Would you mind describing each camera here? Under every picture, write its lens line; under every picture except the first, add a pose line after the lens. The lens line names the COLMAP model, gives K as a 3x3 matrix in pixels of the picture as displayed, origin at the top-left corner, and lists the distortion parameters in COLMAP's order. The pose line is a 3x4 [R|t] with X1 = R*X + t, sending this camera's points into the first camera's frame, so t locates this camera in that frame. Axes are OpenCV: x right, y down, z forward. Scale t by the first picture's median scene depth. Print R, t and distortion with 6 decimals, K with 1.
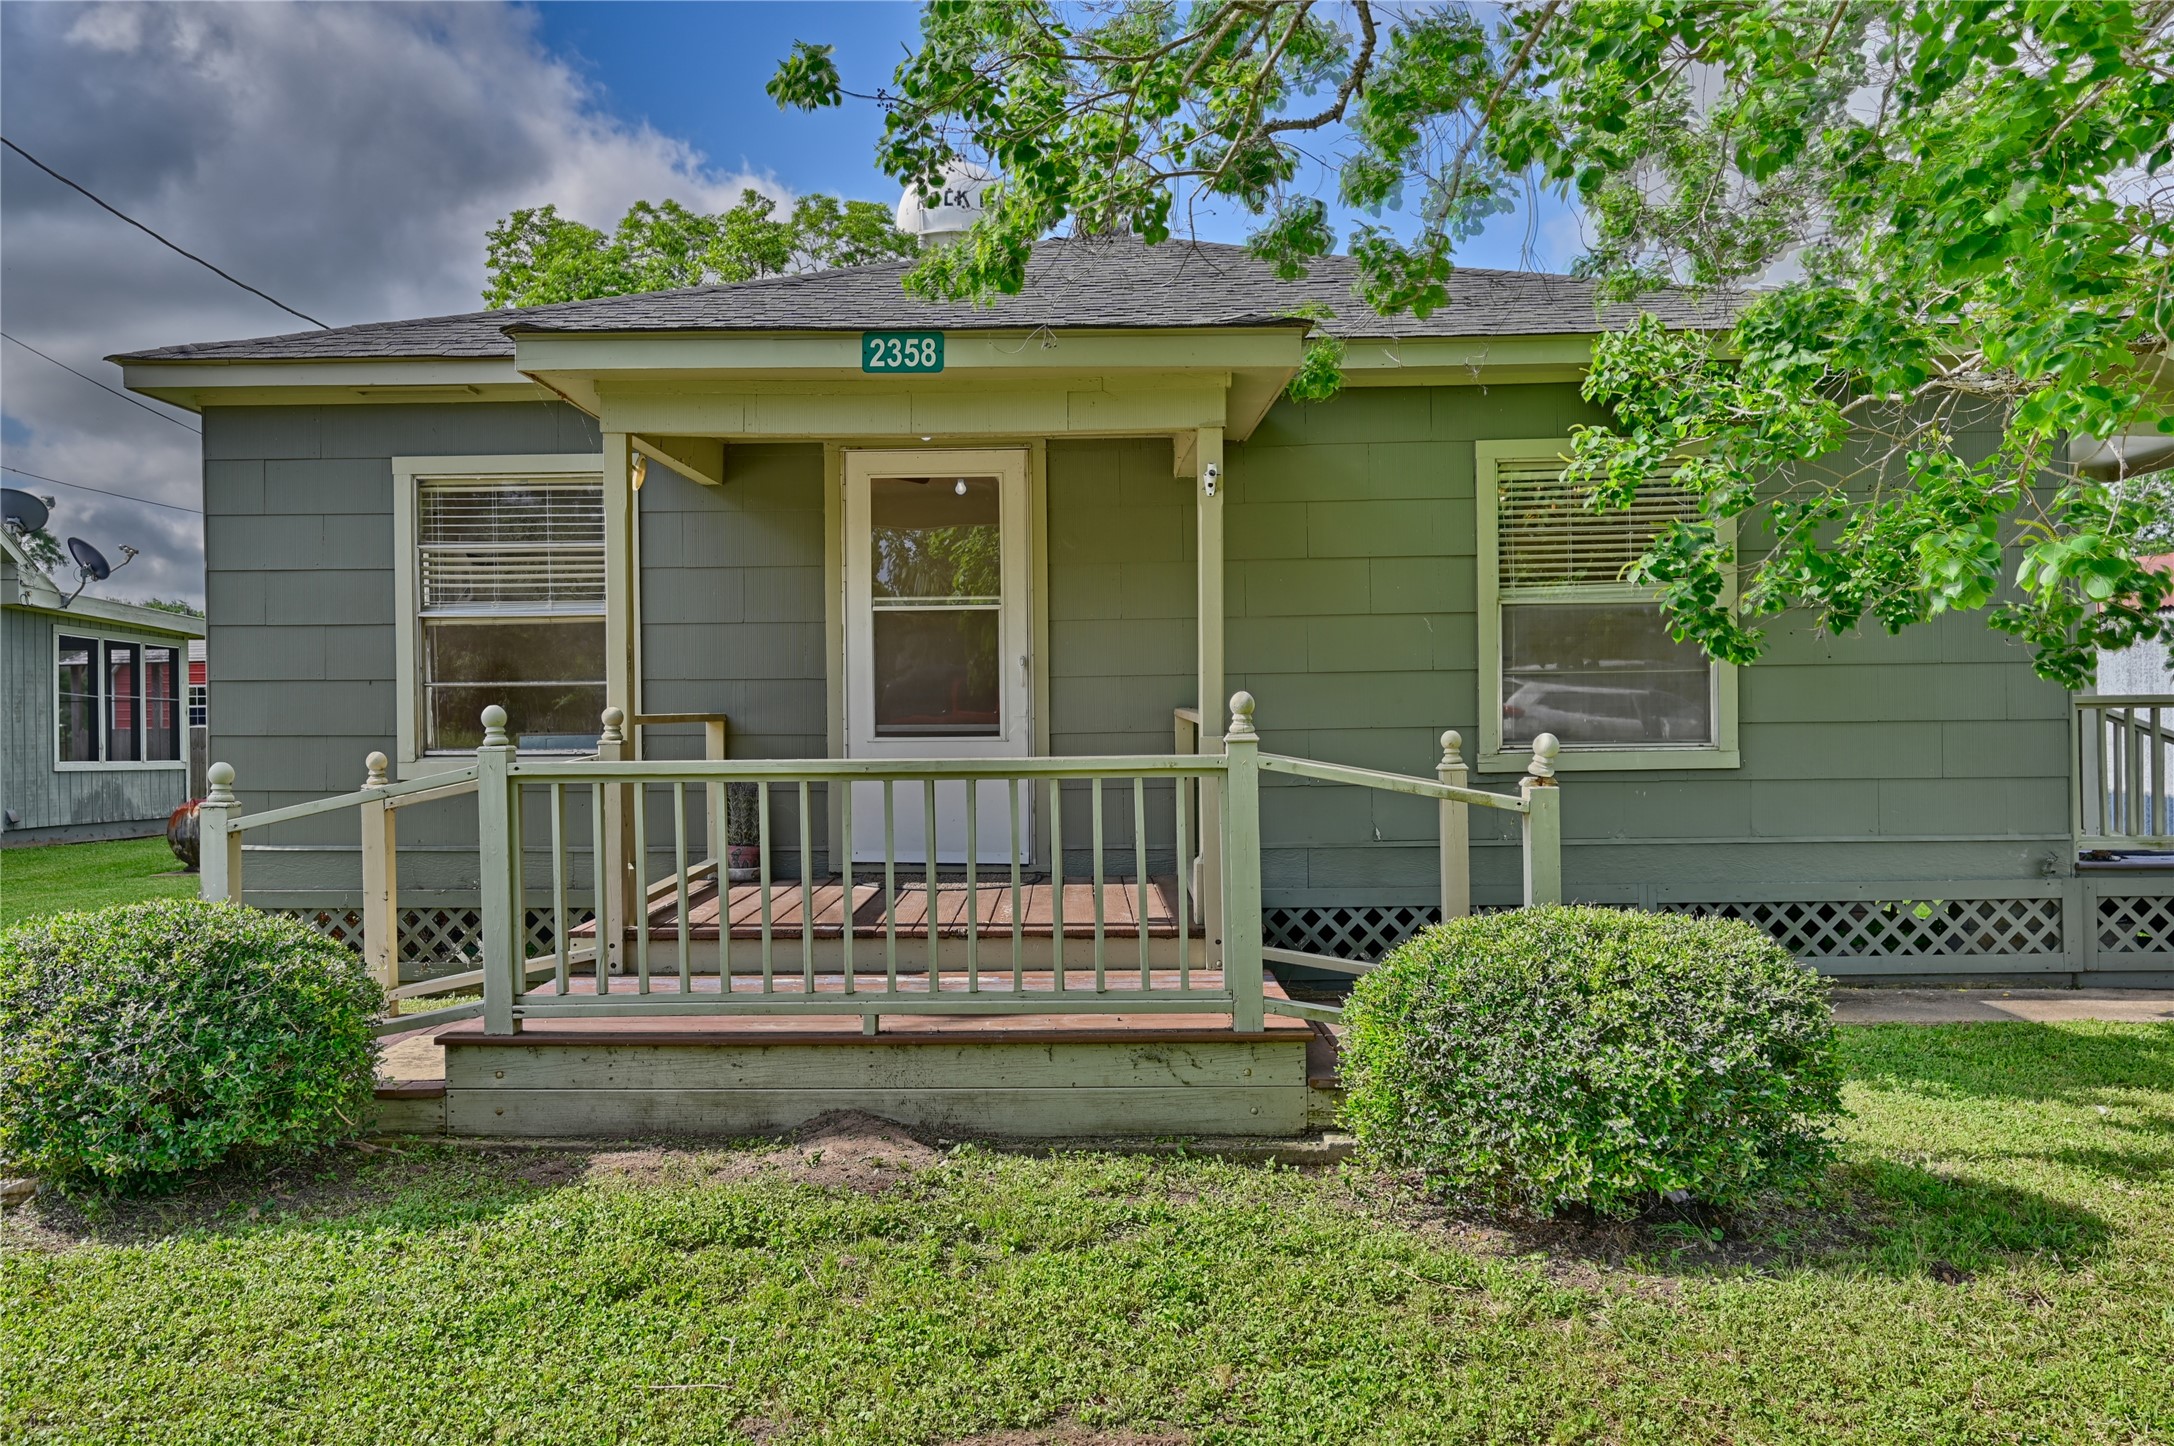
lens RADIAL K [[1627.3, 0, 1087.0], [0, 1627.3, 724.0], [0, 0, 1]] dist [-0.005597, -0.002175]
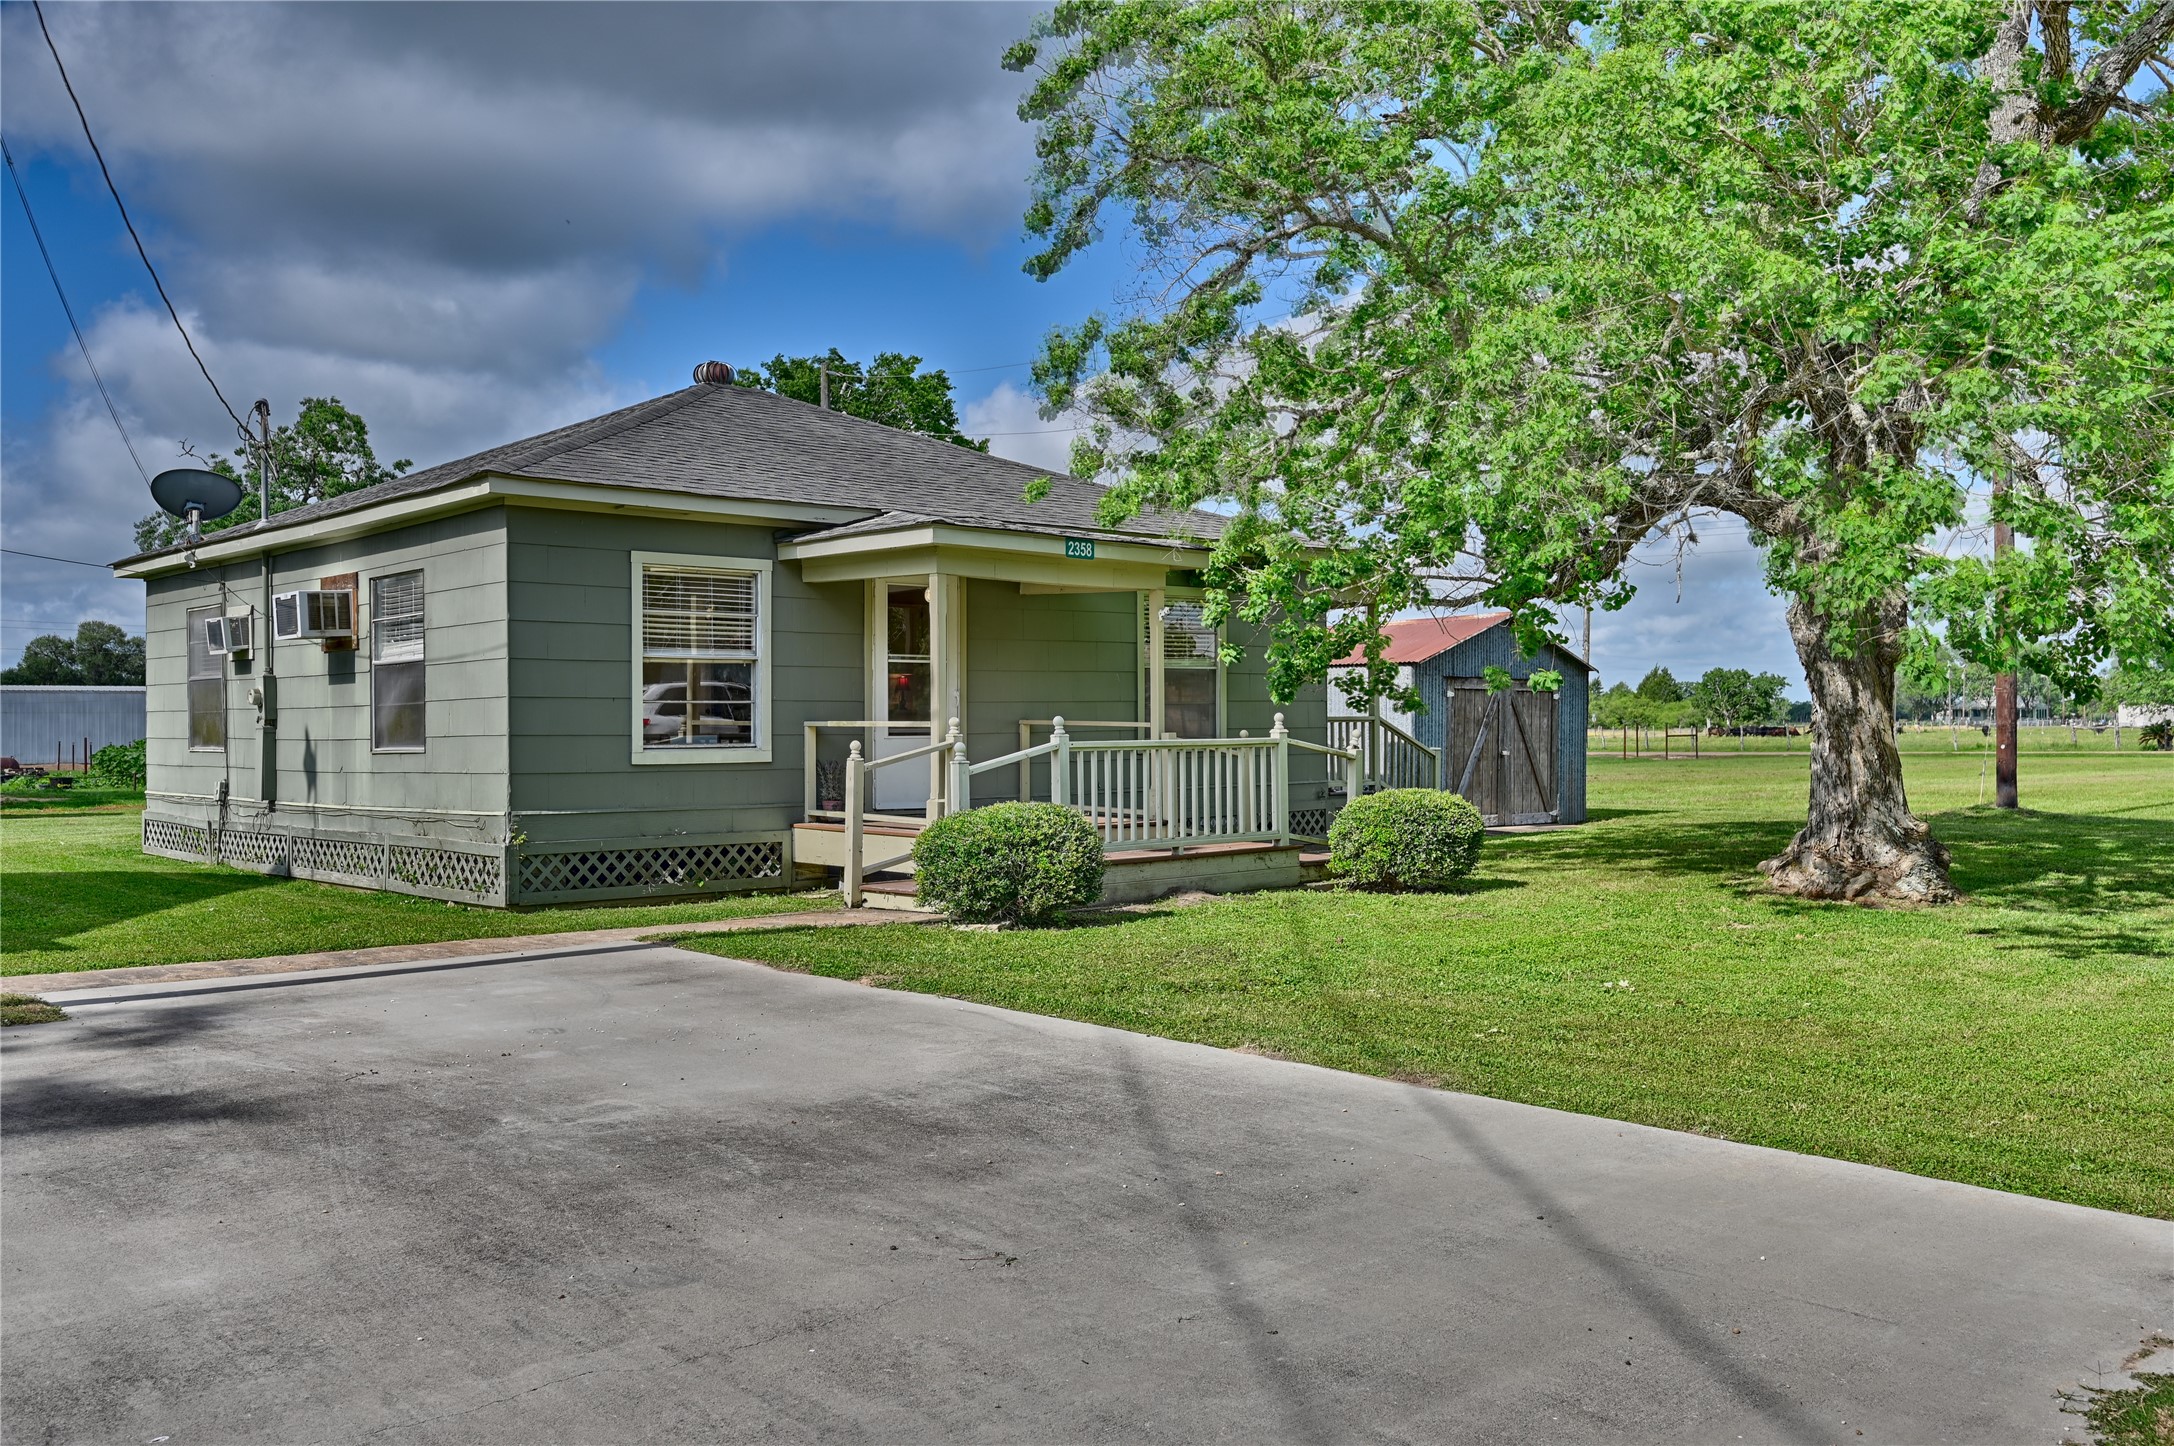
lens RADIAL K [[1839.0, 0, 1085.4], [0, 1839.0, 724.2], [0, 0, 1]] dist [-0.004590, -0.000295]
pose [[0.714340, 0.001937, 0.699796, -1.333508], [0.005129, 0.999955, -0.008003, 0.012345], [-0.699780, 0.009306, 0.714298, -0.524385]]
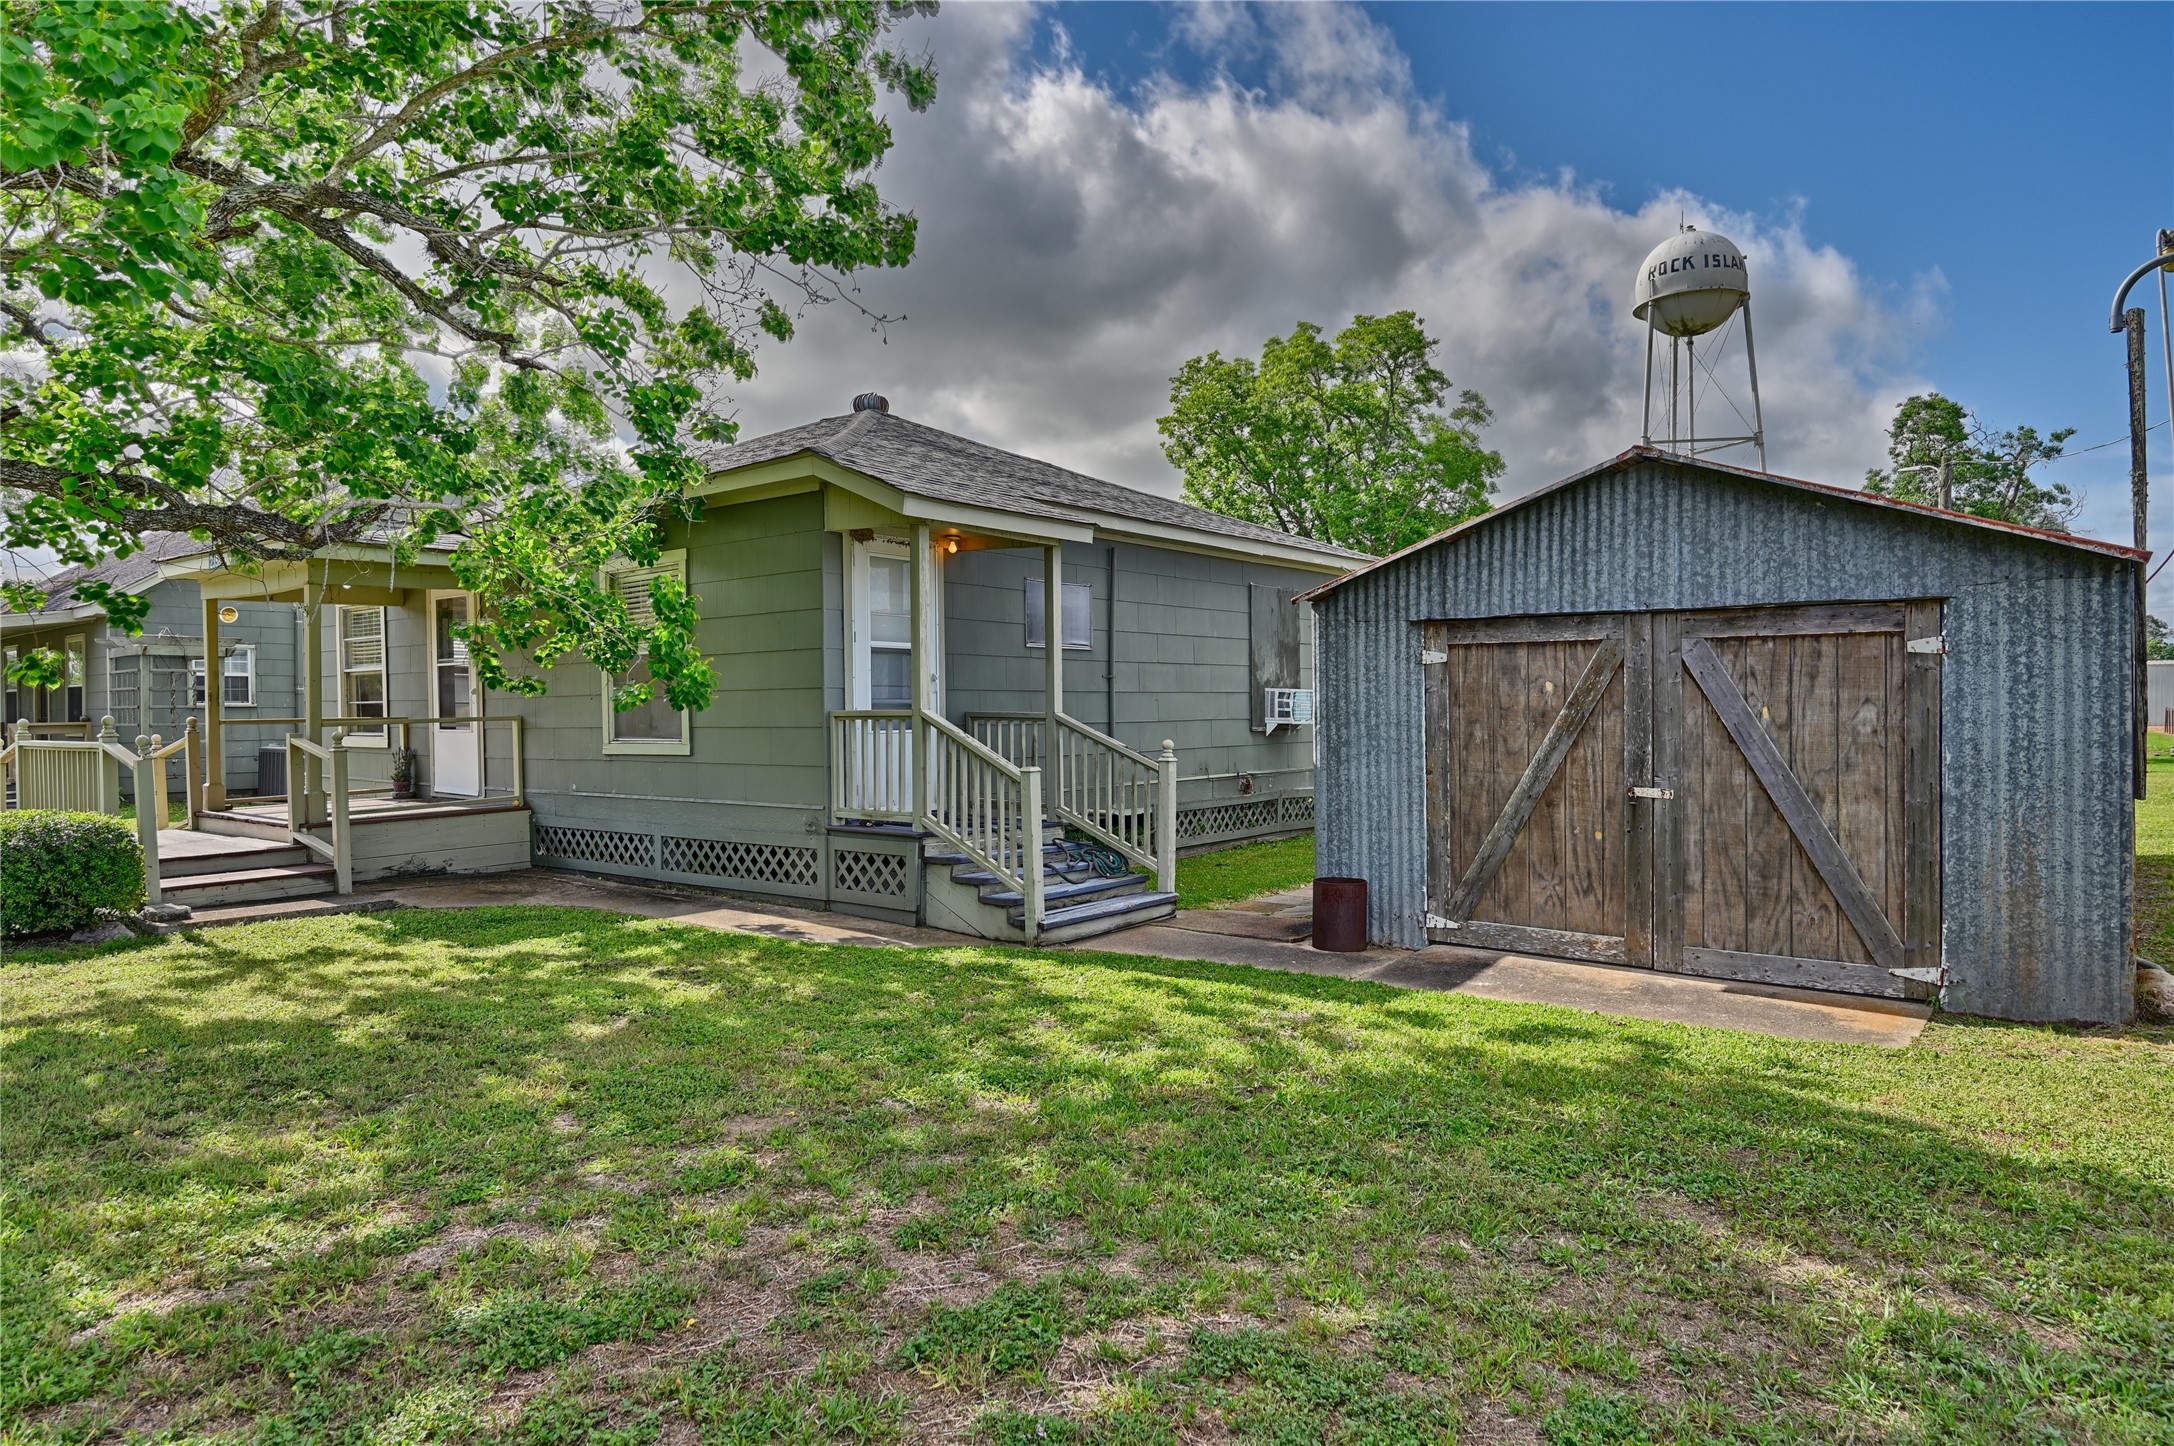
lens RADIAL K [[1290.5, 0, 1085.6], [0, 1290.5, 724.6], [0, 0, 1]] dist [-0.001414, 0.000107]
pose [[0.793040, 0.004847, -0.609150, 1.483307], [-0.000968, 0.999977, 0.006696, -0.011942], [0.609168, -0.004720, 0.793027, 0.227099]]
